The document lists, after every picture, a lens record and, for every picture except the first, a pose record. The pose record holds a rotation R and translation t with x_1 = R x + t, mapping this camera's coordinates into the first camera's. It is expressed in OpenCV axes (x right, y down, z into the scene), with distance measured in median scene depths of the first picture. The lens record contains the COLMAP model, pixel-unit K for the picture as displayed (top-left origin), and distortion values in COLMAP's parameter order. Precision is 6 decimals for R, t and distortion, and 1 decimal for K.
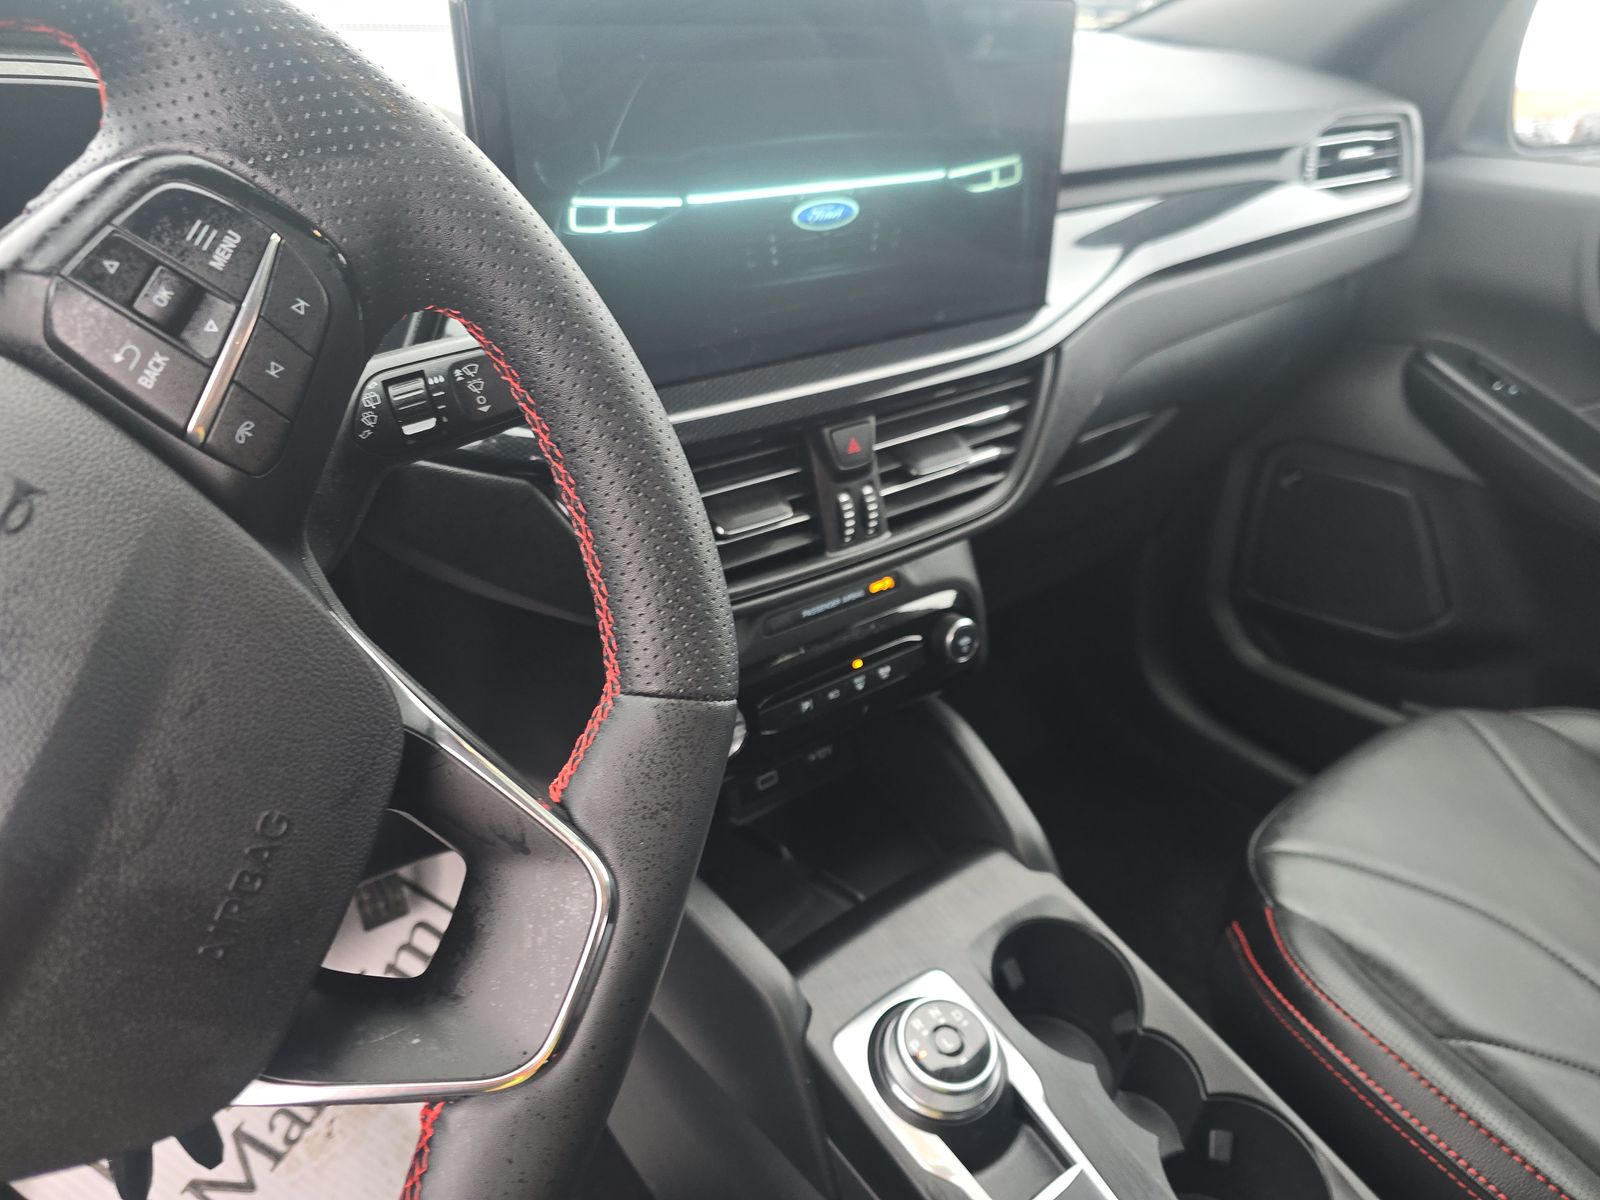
lens RADIAL K [[1082.7, 0, 808.1], [0, 1082.7, 612.6], [0, 0, 1]] dist [0.027652, -0.034119]
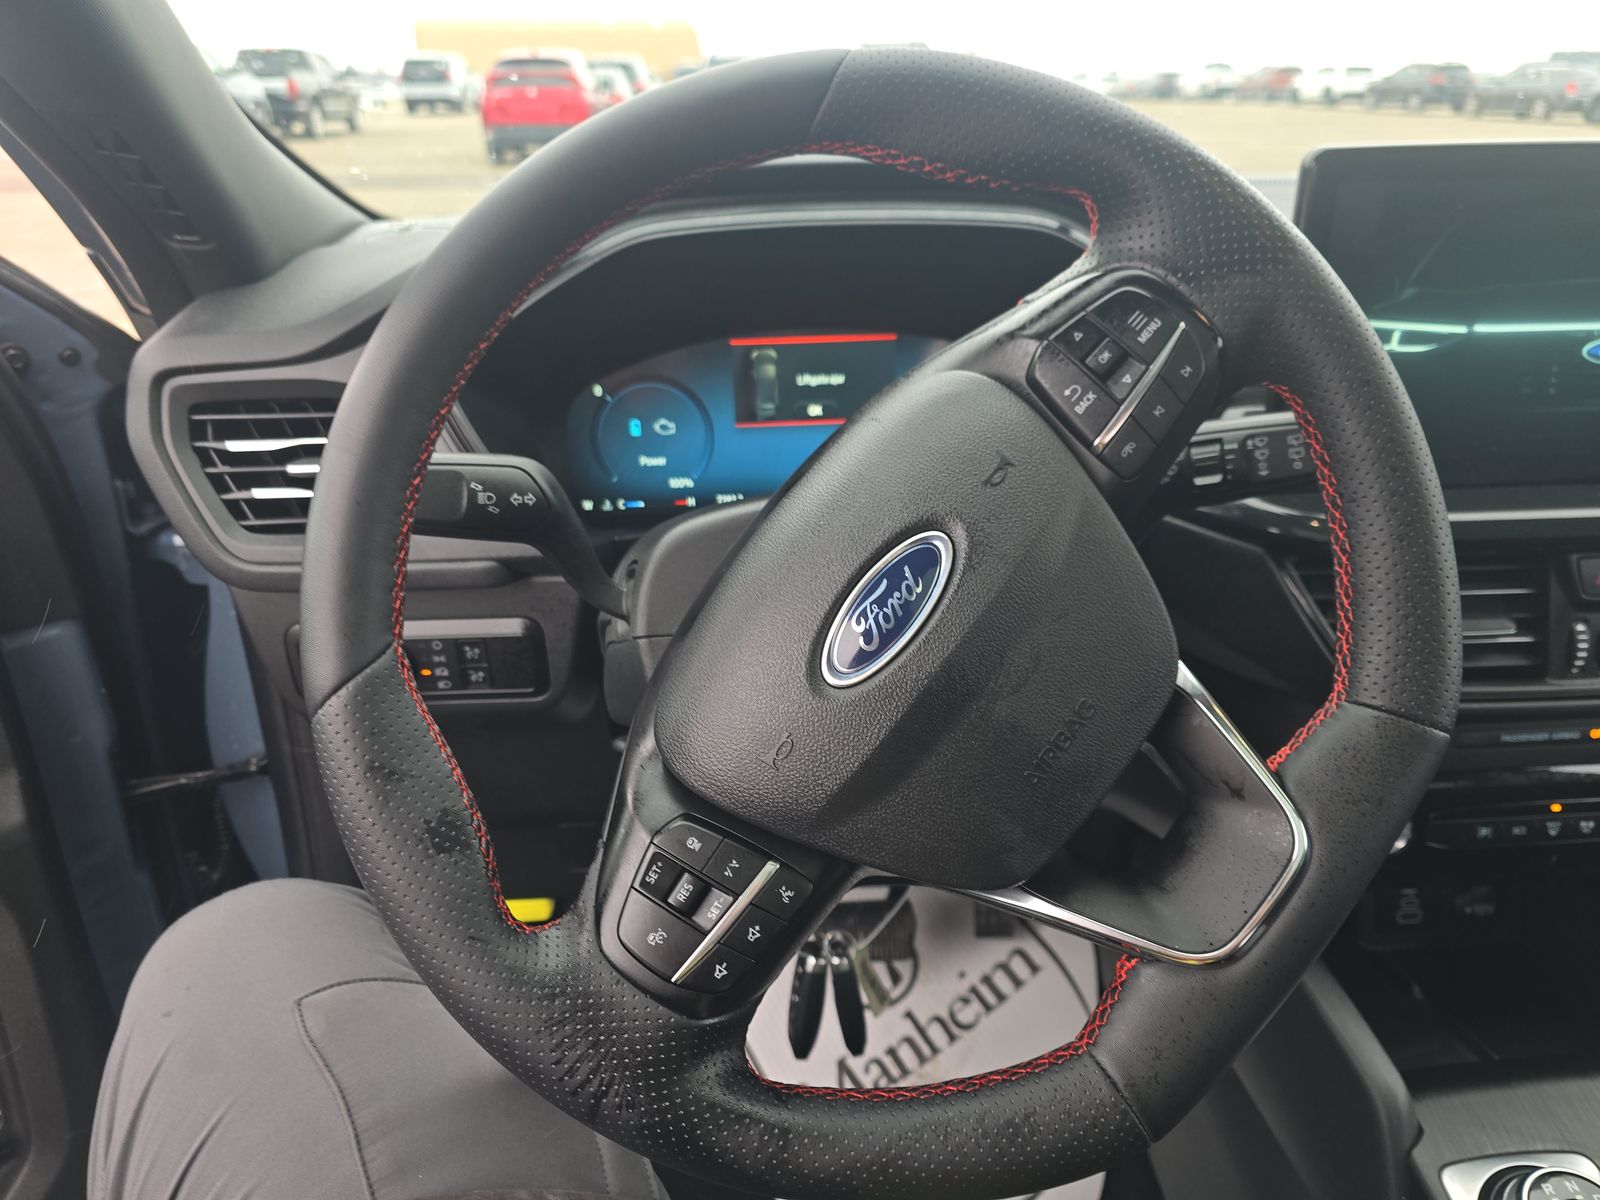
lens RADIAL K [[1082.7, 0, 807.5], [0, 1082.7, 604.8], [0, 0, 1]] dist [0.027652, -0.034119]
pose [[0.824068, 0.188848, -0.534086, -0.040103], [-0.252116, 0.966543, -0.047241, 0.186126], [0.507296, 0.173581, 0.844109, -0.369461]]
